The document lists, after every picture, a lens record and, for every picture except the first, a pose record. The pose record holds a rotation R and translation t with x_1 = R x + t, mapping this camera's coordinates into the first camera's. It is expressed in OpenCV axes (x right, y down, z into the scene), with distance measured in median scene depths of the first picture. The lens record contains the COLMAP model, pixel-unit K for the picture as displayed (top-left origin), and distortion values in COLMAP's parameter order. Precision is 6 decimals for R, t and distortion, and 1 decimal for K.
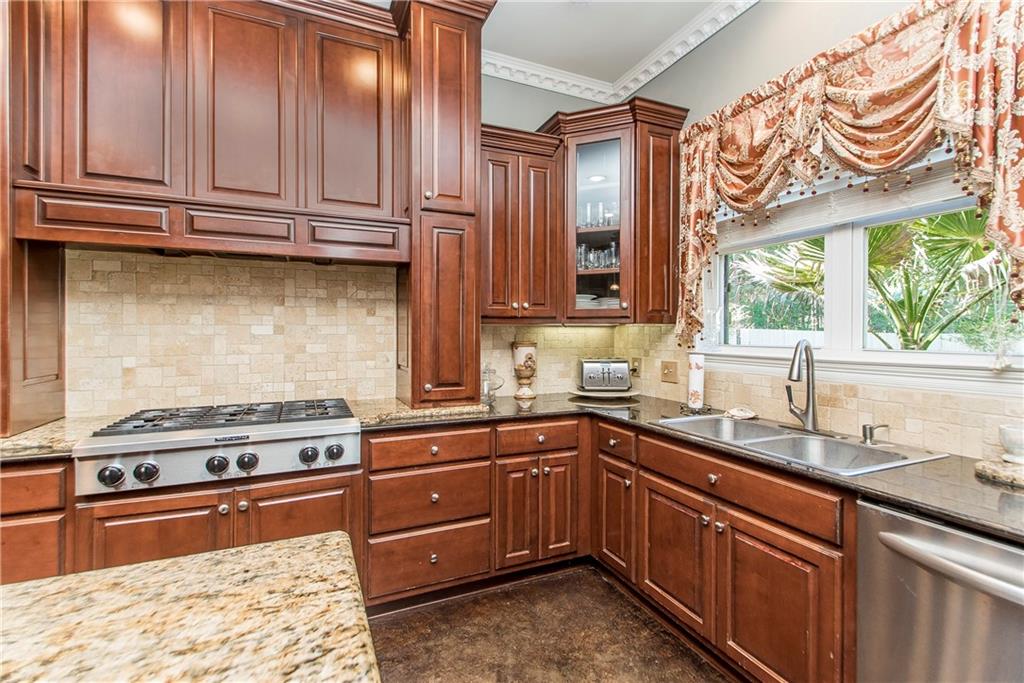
lens RADIAL K [[450.3, 0, 509.1], [0, 450.3, 349.0], [0, 0, 1]] dist [0.001642, 0.000328]
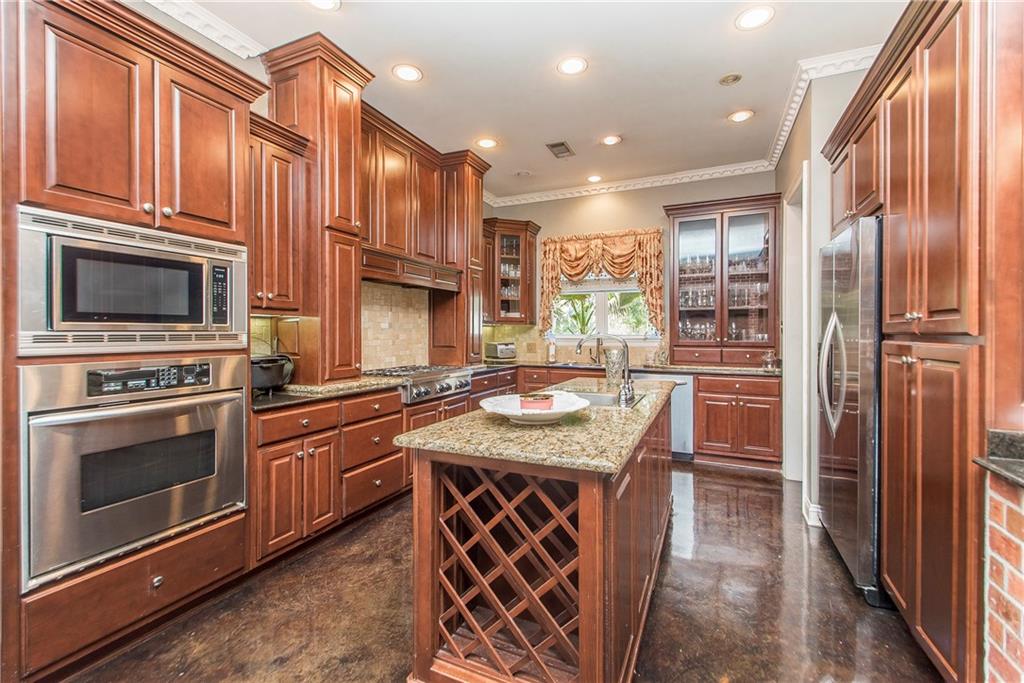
lens RADIAL K [[450.3, 0, 510.7], [0, 450.3, 335.3], [0, 0, 1]] dist [0.001642, 0.000328]
pose [[0.742959, 0.000622, 0.669337, -1.109719], [0.006832, 0.999940, -0.008513, 0.011545], [-0.669302, 0.010897, 0.742911, -0.491144]]
